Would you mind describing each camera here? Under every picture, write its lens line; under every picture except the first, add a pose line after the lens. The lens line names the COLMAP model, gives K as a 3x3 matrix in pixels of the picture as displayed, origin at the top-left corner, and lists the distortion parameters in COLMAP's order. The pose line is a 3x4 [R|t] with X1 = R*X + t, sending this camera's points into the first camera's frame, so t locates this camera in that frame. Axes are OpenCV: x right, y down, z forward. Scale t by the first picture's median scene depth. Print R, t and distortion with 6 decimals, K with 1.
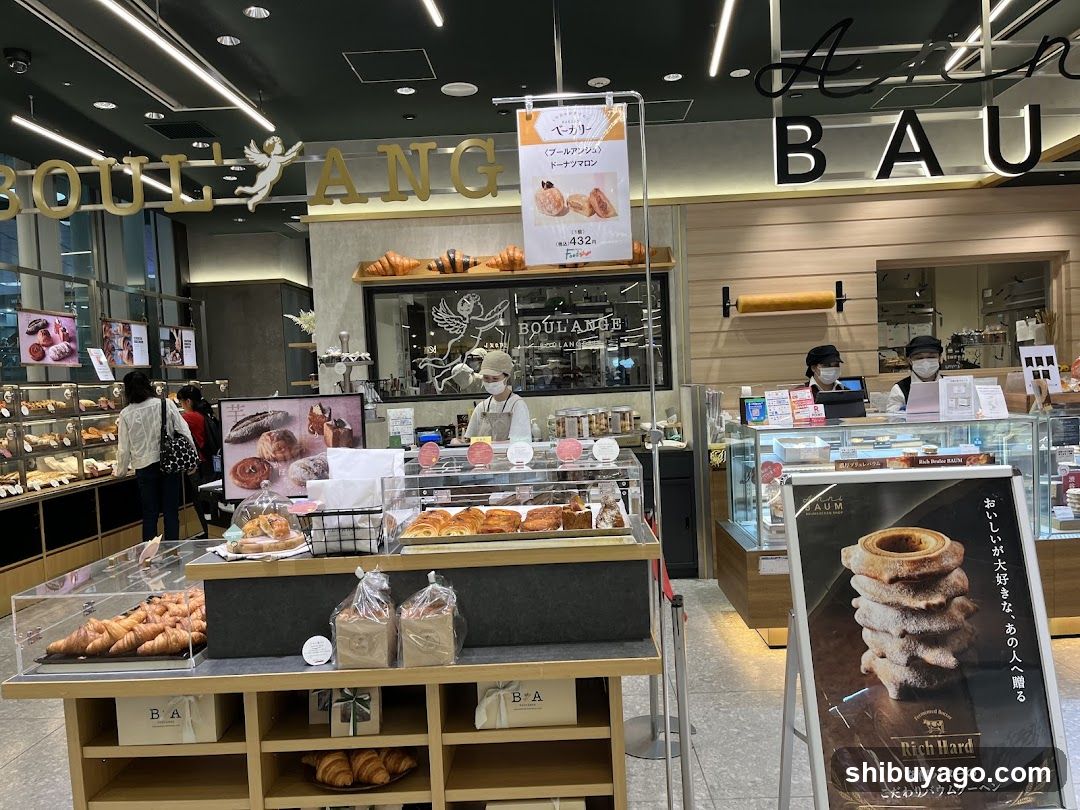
lens RADIAL K [[853.4, 0, 566.6], [0, 853.4, 409.2], [0, 0, 1]] dist [0.045066, -0.072549]
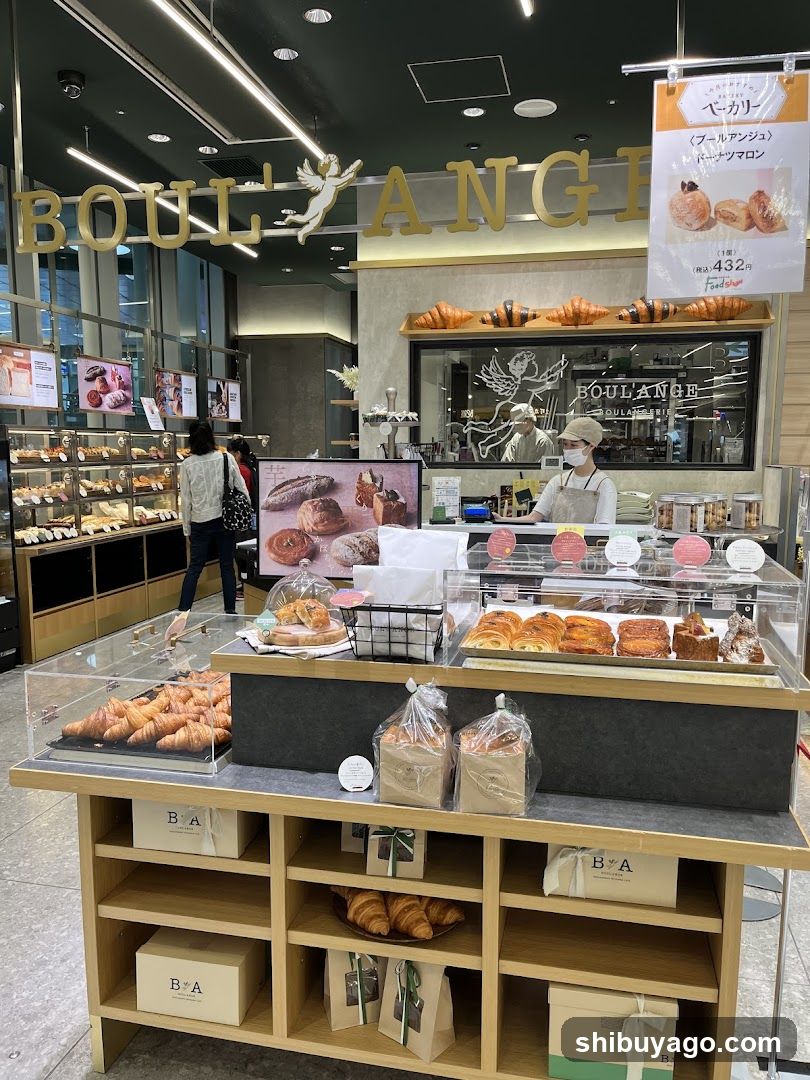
lens RADIAL K [[853.4, 0, 406.7], [0, 853.4, 550.9], [0, 0, 1]] dist [0.045066, -0.072549]
pose [[0.974942, 0.075171, -0.209376, -0.054538], [-0.056609, 0.994029, 0.093285, -0.005537], [0.215138, -0.079095, 0.973375, 0.142871]]
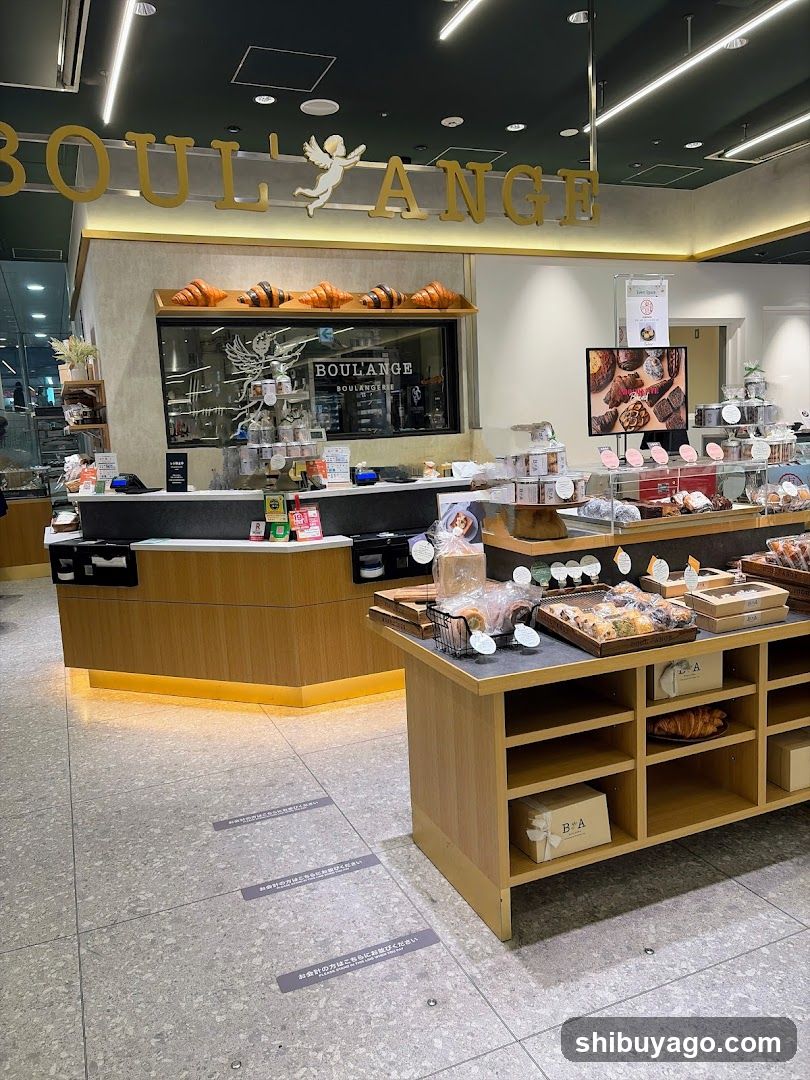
lens RADIAL K [[853.4, 0, 420.4], [0, 853.4, 555.8], [0, 0, 1]] dist [0.045066, -0.072549]
pose [[0.912090, -0.059910, 0.405588, -0.661315], [0.023163, 0.995216, 0.094914, 0.049815], [-0.409334, -0.077176, 0.909115, 0.079238]]
